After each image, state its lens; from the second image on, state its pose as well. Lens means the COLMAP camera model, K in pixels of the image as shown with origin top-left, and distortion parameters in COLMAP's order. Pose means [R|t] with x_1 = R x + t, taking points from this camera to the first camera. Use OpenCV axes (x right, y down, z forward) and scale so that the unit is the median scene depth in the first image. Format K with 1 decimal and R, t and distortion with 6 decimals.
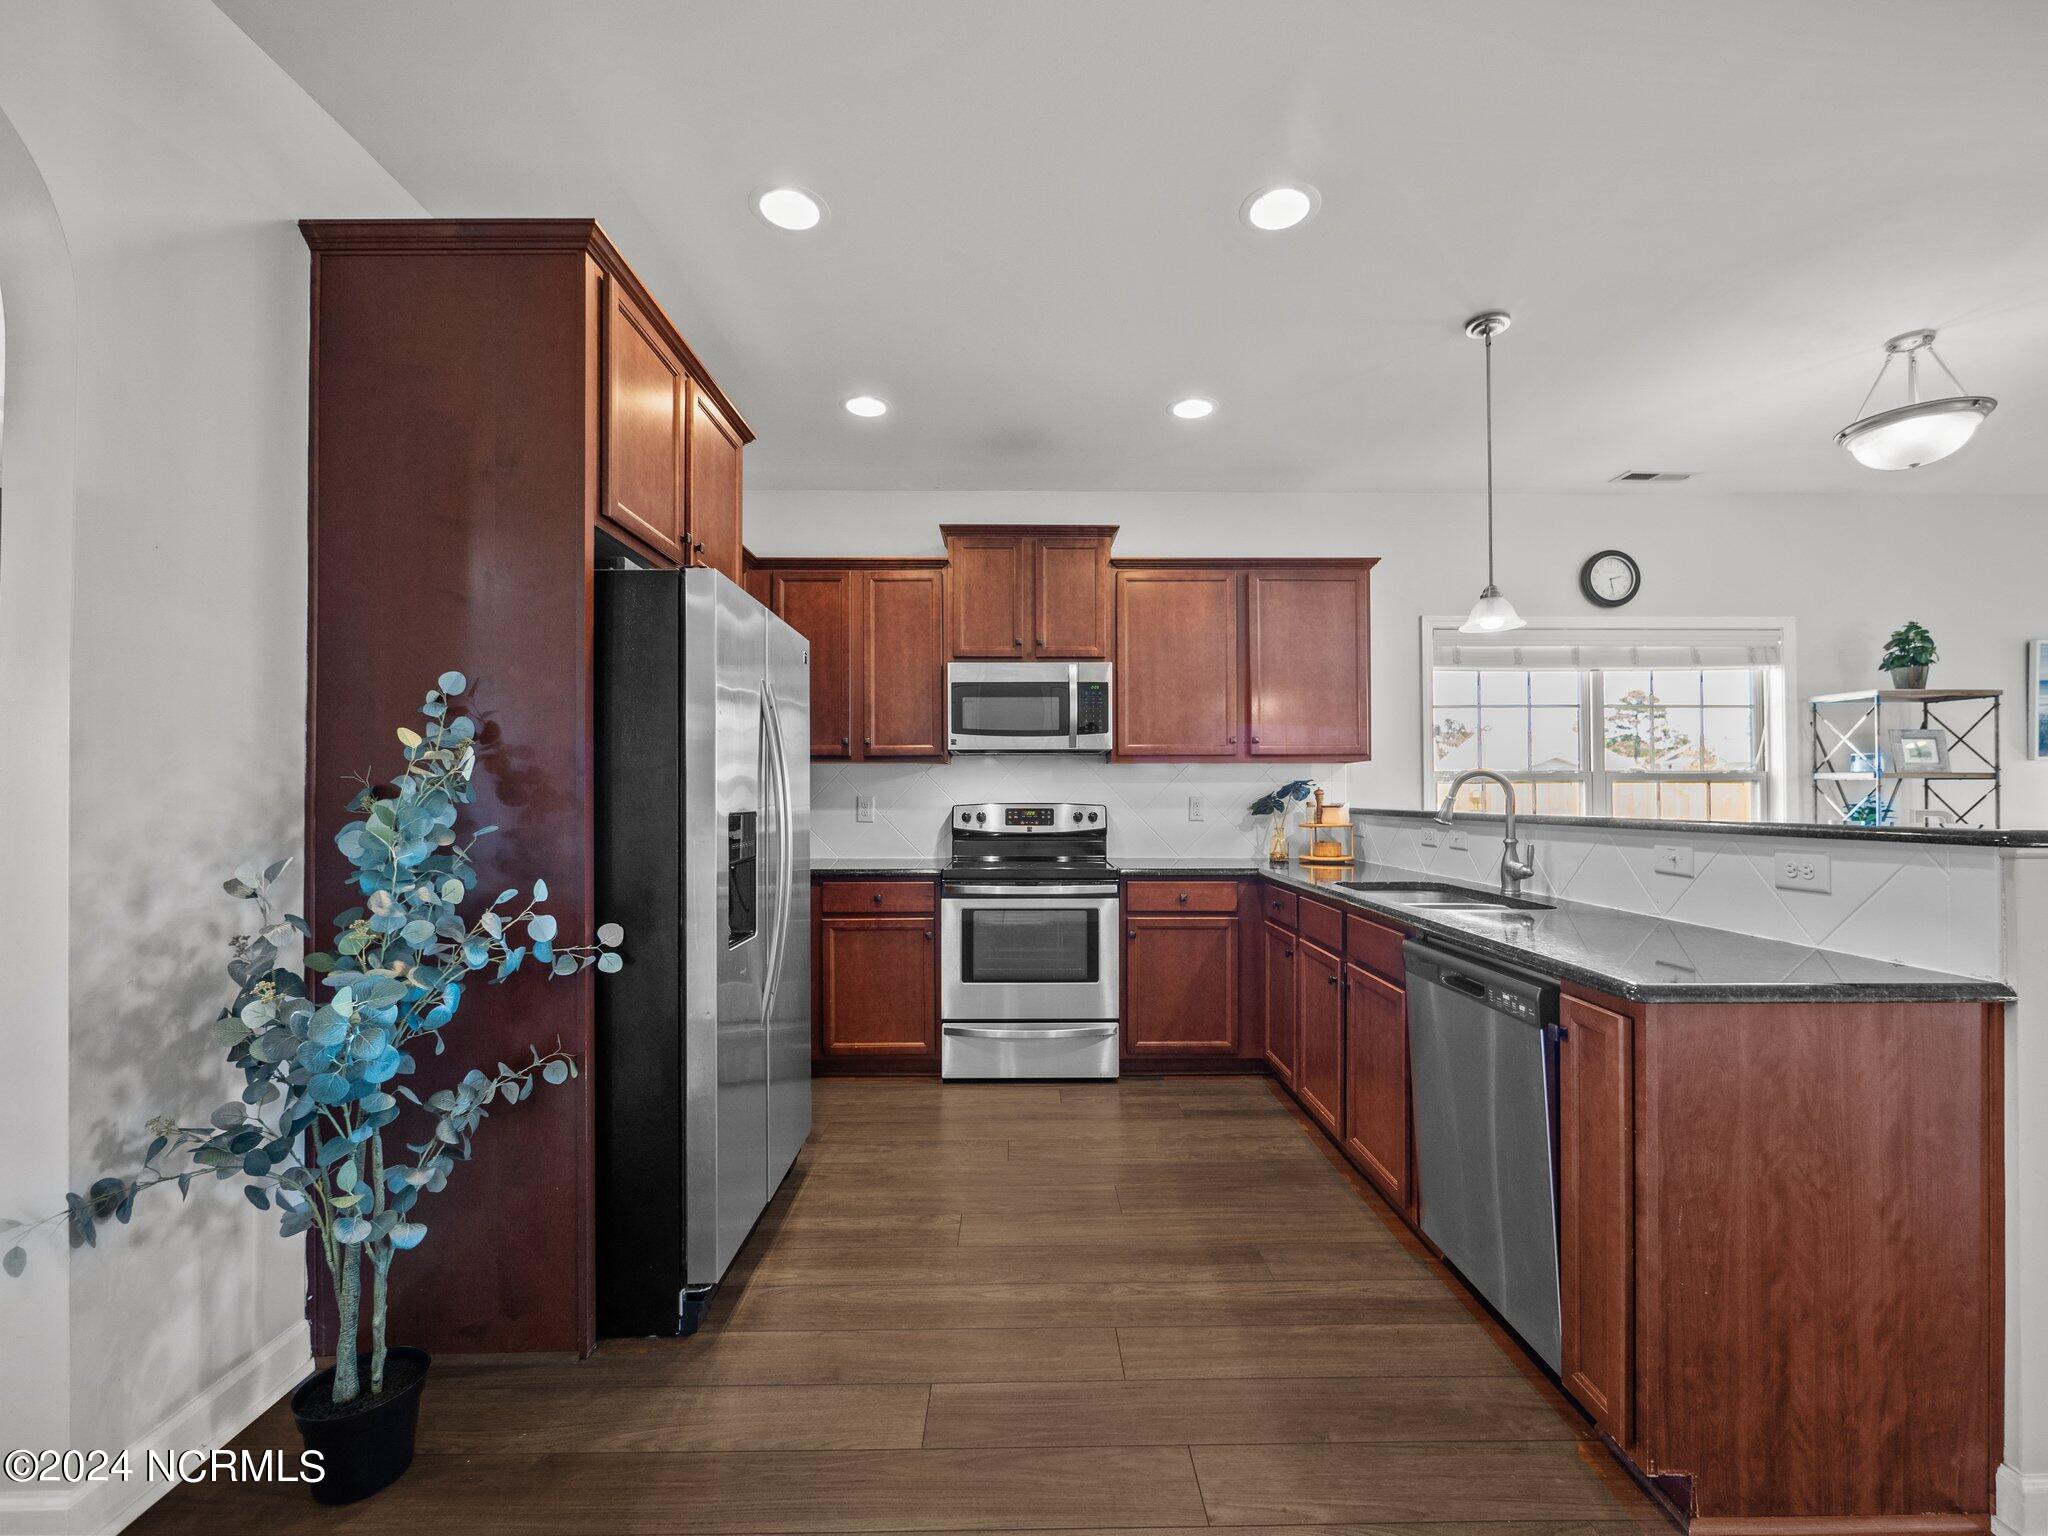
lens RADIAL K [[864.4, 0, 1020.1], [0, 864.4, 785.3], [0, 0, 1]] dist [-0.004788, -0.001997]
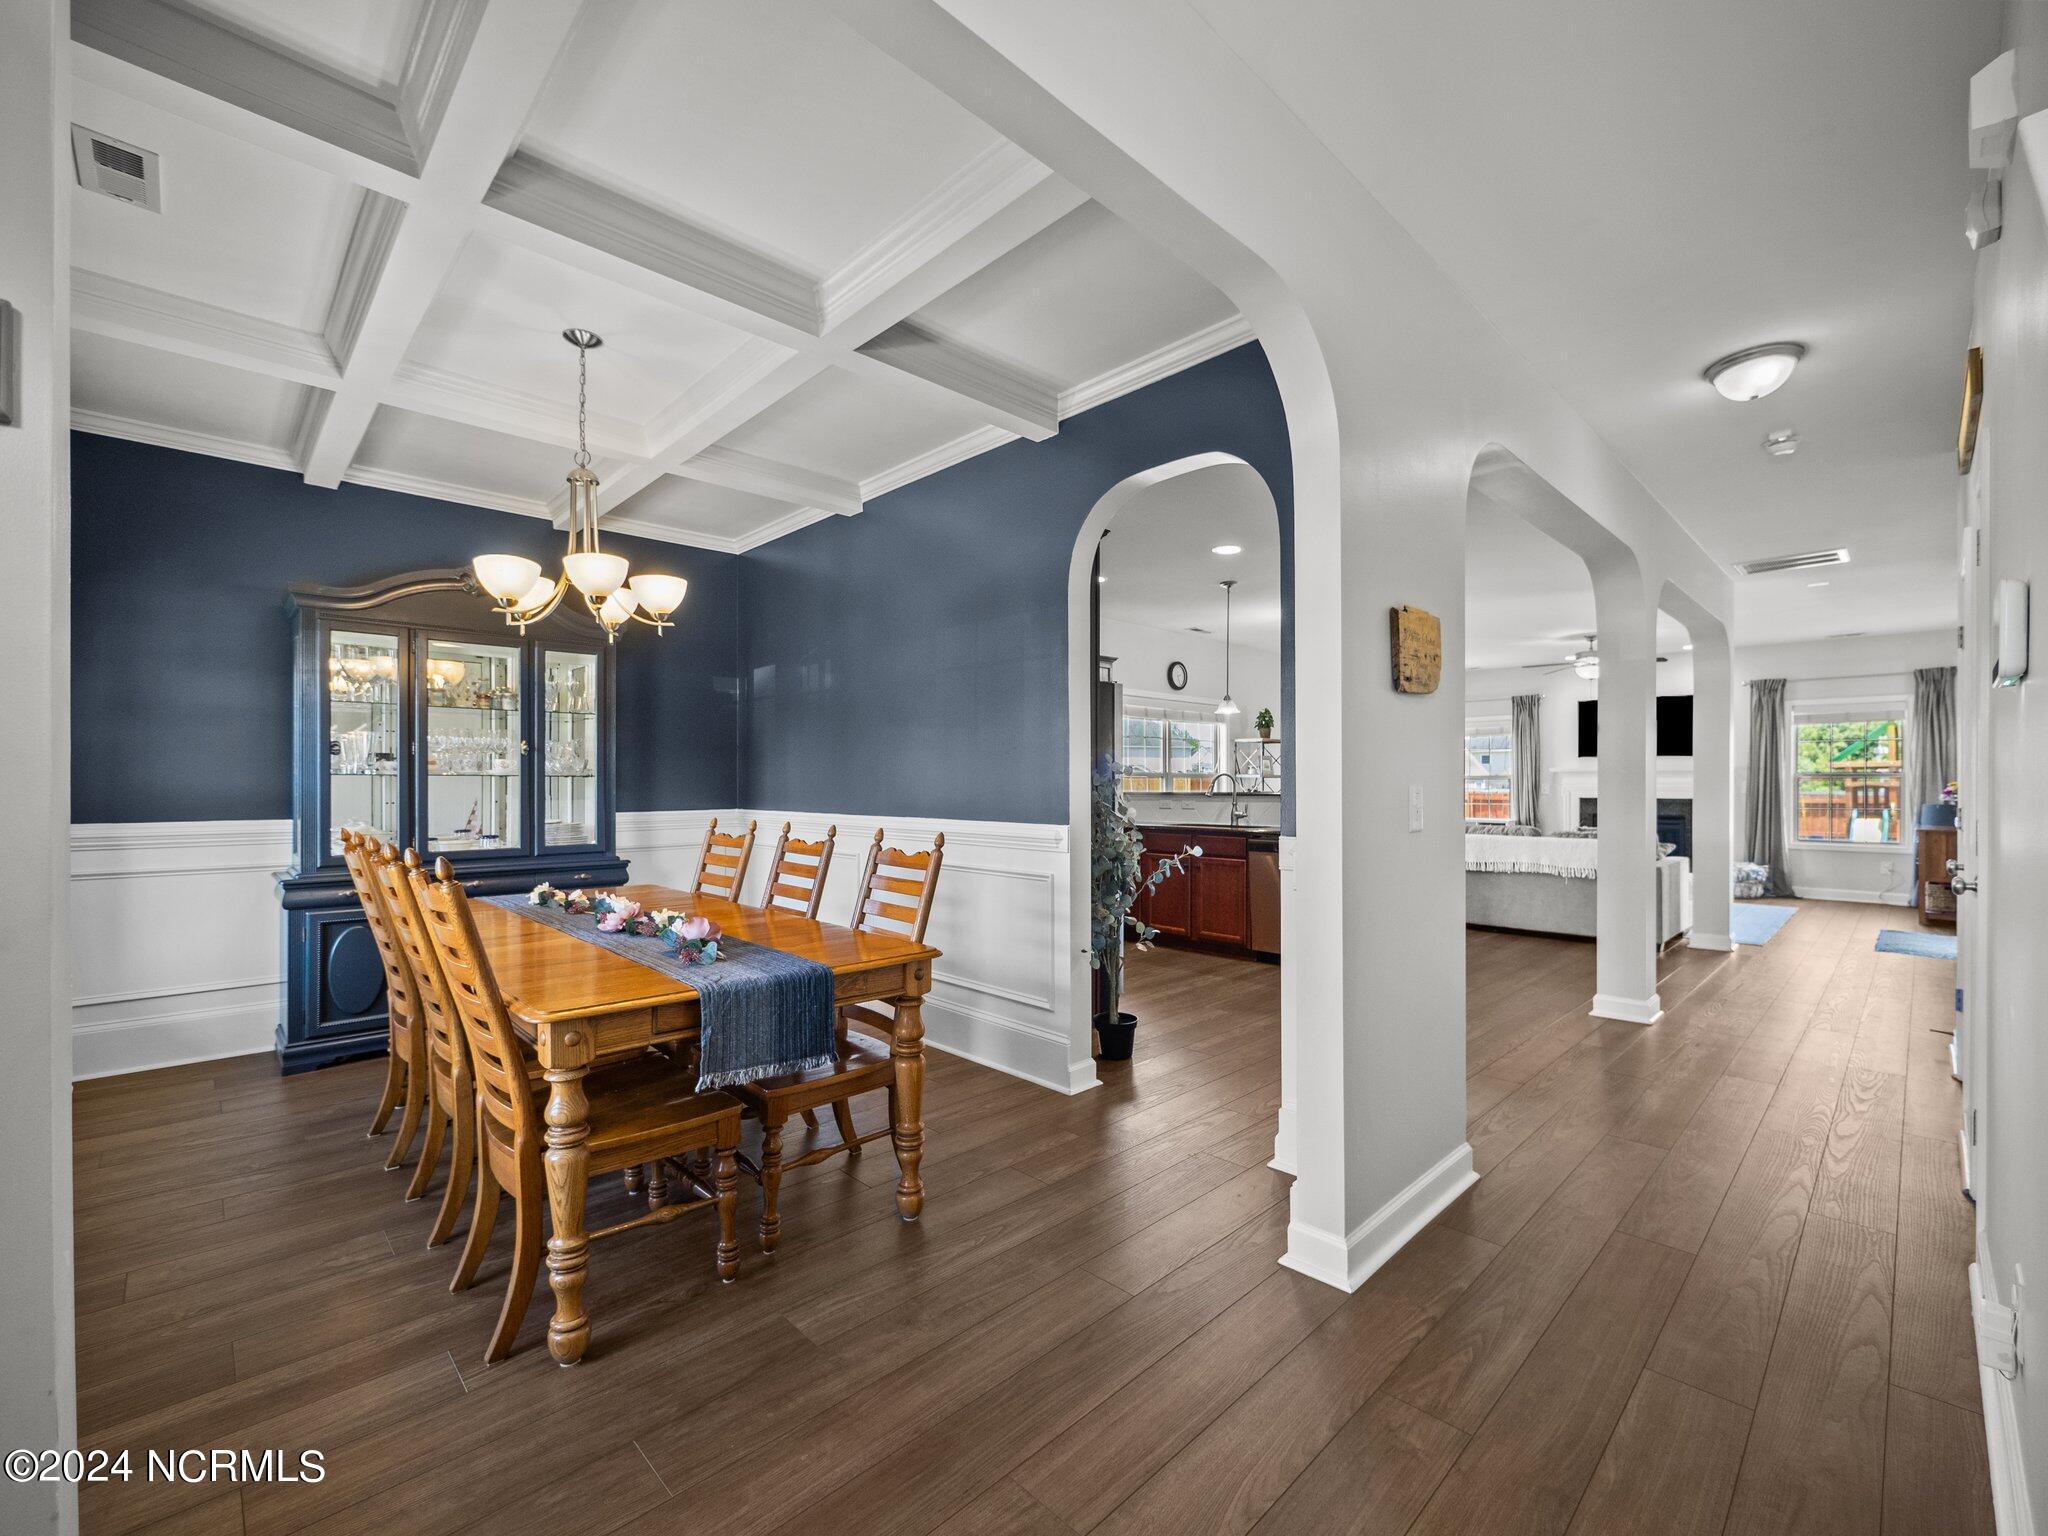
lens RADIAL K [[864.4, 0, 1029.7], [0, 864.4, 781.4], [0, 0, 1]] dist [-0.004788, -0.001997]
pose [[0.720300, 0.004687, 0.693647, -1.047975], [-0.013395, 0.999885, 0.007154, -0.003700], [-0.693533, -0.014444, 0.720280, -0.236120]]
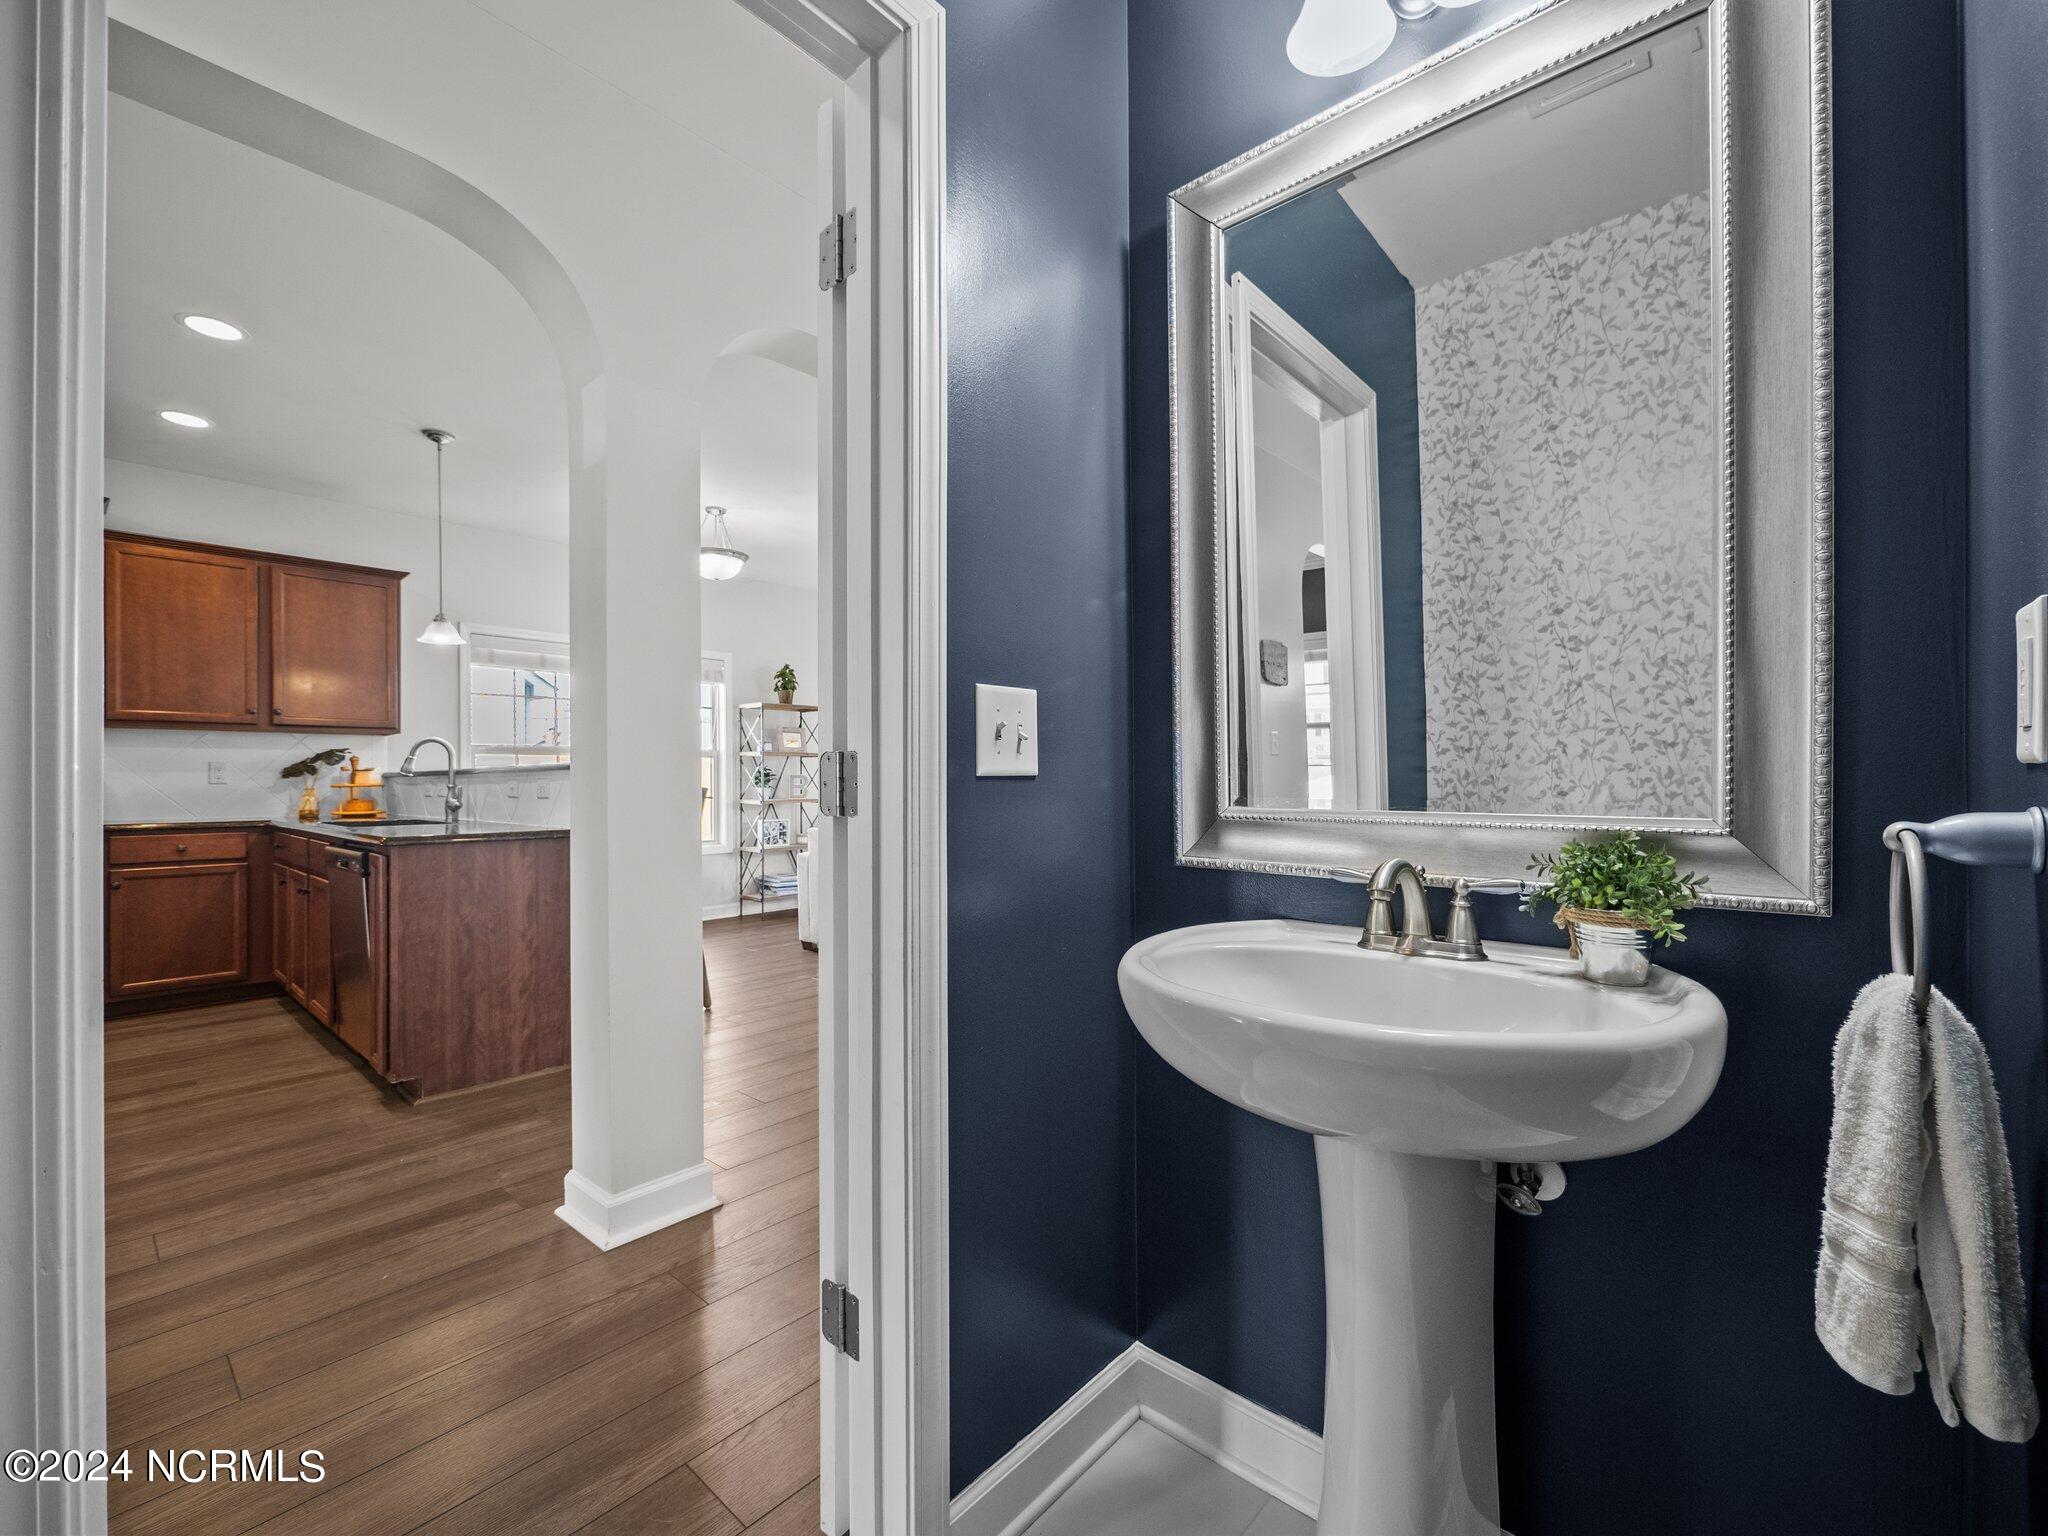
lens RADIAL K [[864.4, 0, 1034.7], [0, 864.4, 774.7], [0, 0, 1]] dist [-0.004788, -0.001997]
pose [[0.660042, 0.002062, 0.751226, 0.076511], [-0.002344, 0.999997, -0.000685, 0.030436], [-0.751225, -0.001309, 0.660045, -0.520312]]
